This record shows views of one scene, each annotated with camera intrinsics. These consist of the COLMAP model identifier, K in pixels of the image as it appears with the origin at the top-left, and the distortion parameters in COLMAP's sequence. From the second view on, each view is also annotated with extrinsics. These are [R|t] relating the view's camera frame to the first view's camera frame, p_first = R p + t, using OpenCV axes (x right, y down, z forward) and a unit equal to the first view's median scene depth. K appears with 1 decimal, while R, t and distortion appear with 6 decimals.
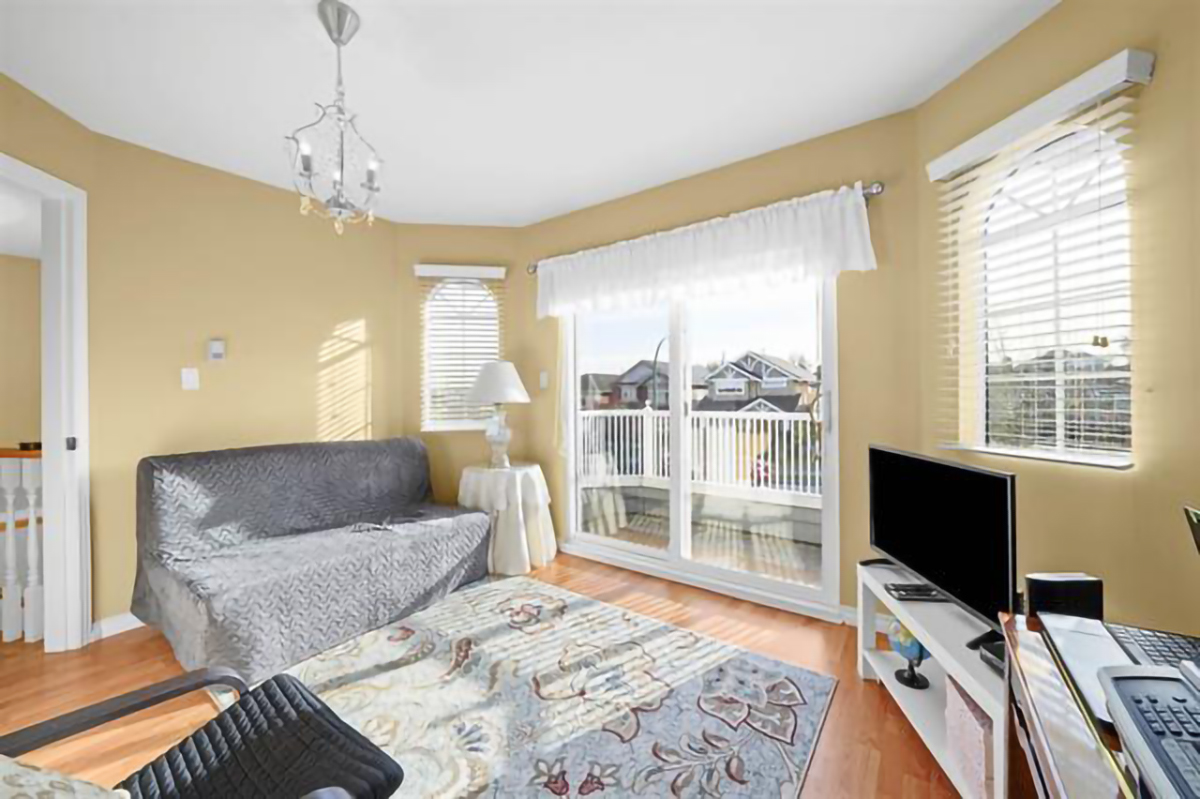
lens RADIAL K [[452.2, 0, 600.0], [0, 452.2, 399.5], [0, 0, 1]] dist [-0.057776, -0.000033]
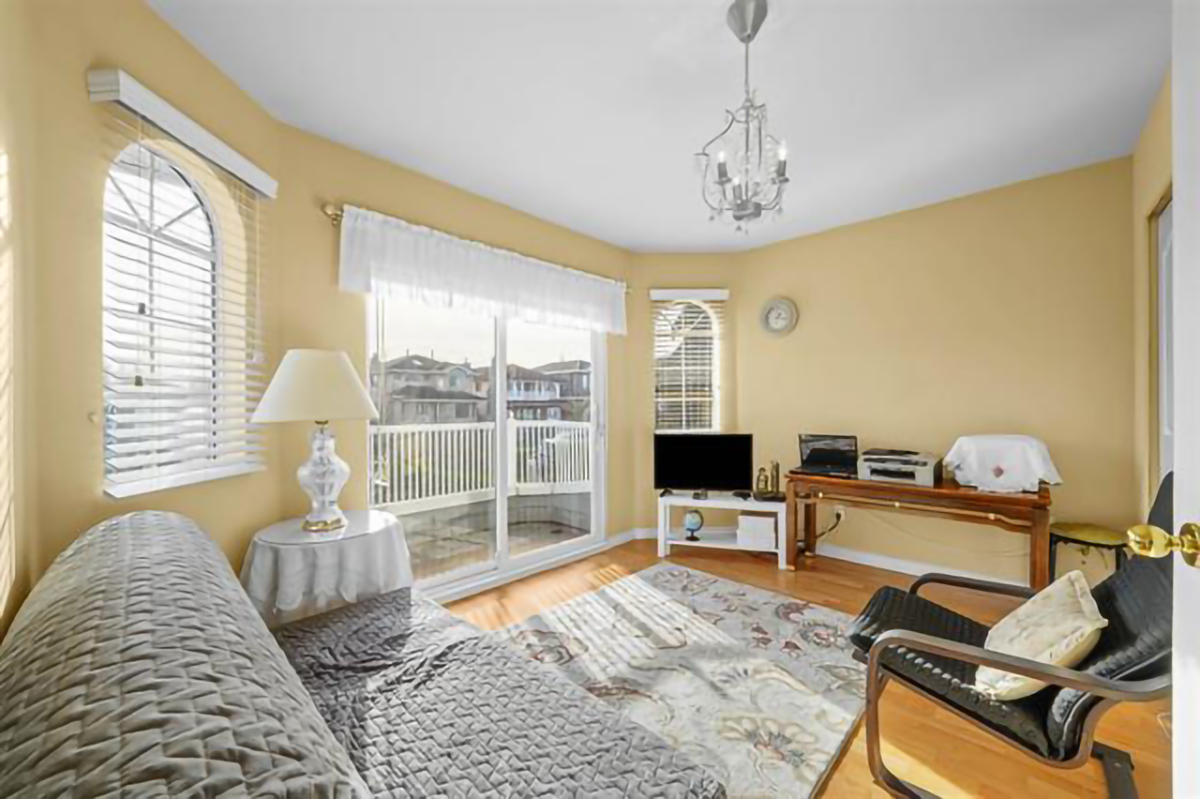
lens RADIAL K [[476.1, 0, 600.0], [0, 476.1, 399.5], [0, 0, 1]] dist [0.000637, 0.000049]
pose [[0.125009, 0.016962, 0.992011, -1.067519], [0.005541, 0.999826, -0.017794, -0.005912], [-0.992140, 0.007721, 0.124893, 0.739295]]
